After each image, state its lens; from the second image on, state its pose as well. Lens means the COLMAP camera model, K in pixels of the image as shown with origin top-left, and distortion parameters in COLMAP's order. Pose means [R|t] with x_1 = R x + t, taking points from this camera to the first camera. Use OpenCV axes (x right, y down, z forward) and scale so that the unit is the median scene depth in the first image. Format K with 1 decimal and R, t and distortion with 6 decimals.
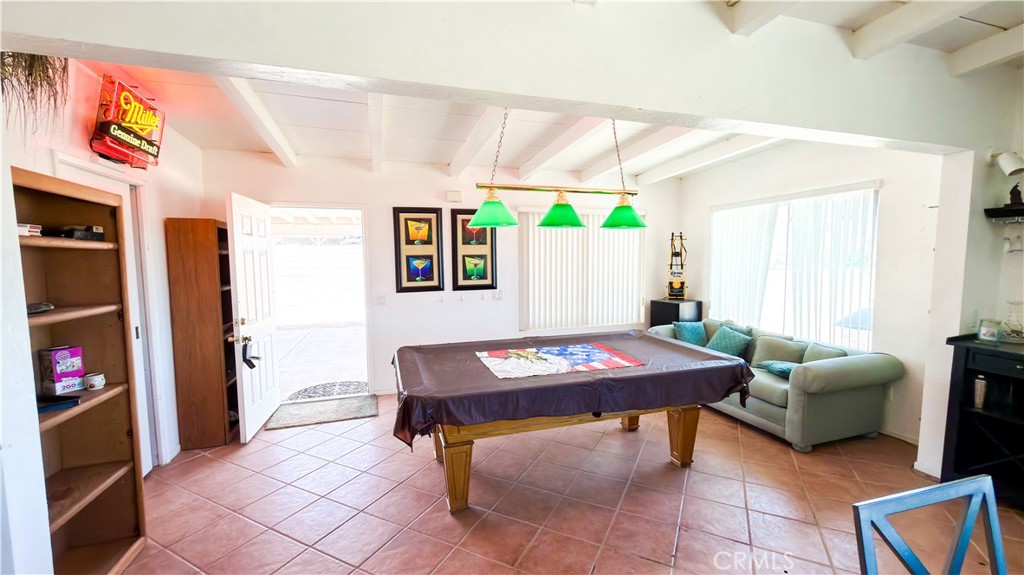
lens RADIAL K [[408.7, 0, 514.4], [0, 408.7, 286.0], [0, 0, 1]] dist [-0.000720, 0.000359]
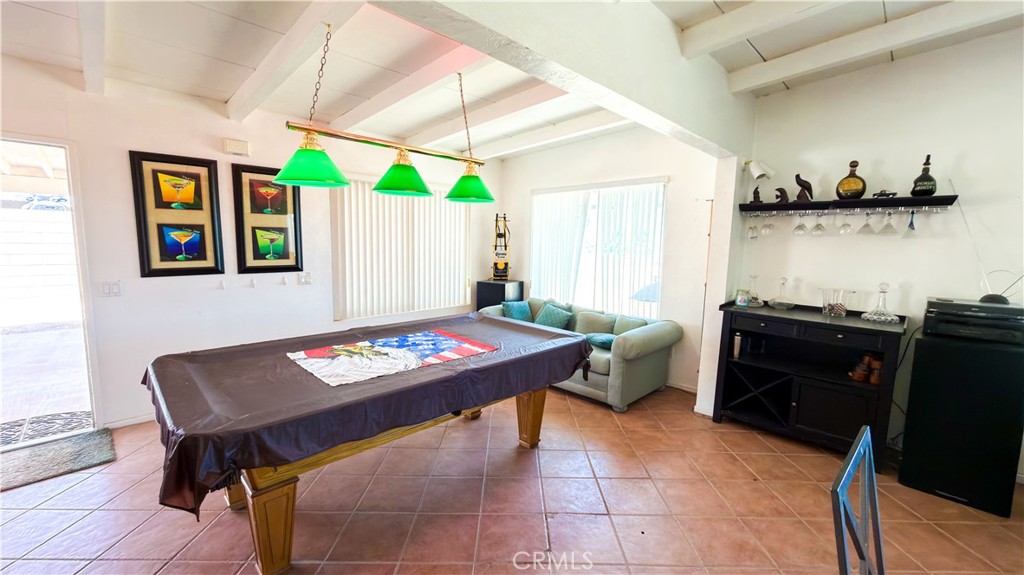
lens RADIAL K [[408.7, 0, 514.4], [0, 408.7, 286.0], [0, 0, 1]] dist [-0.000720, 0.000359]
pose [[0.890586, -0.025083, 0.454122, -0.061886], [0.006676, 0.999091, 0.042091, 0.009374], [-0.454765, -0.034454, 0.889945, 0.148577]]
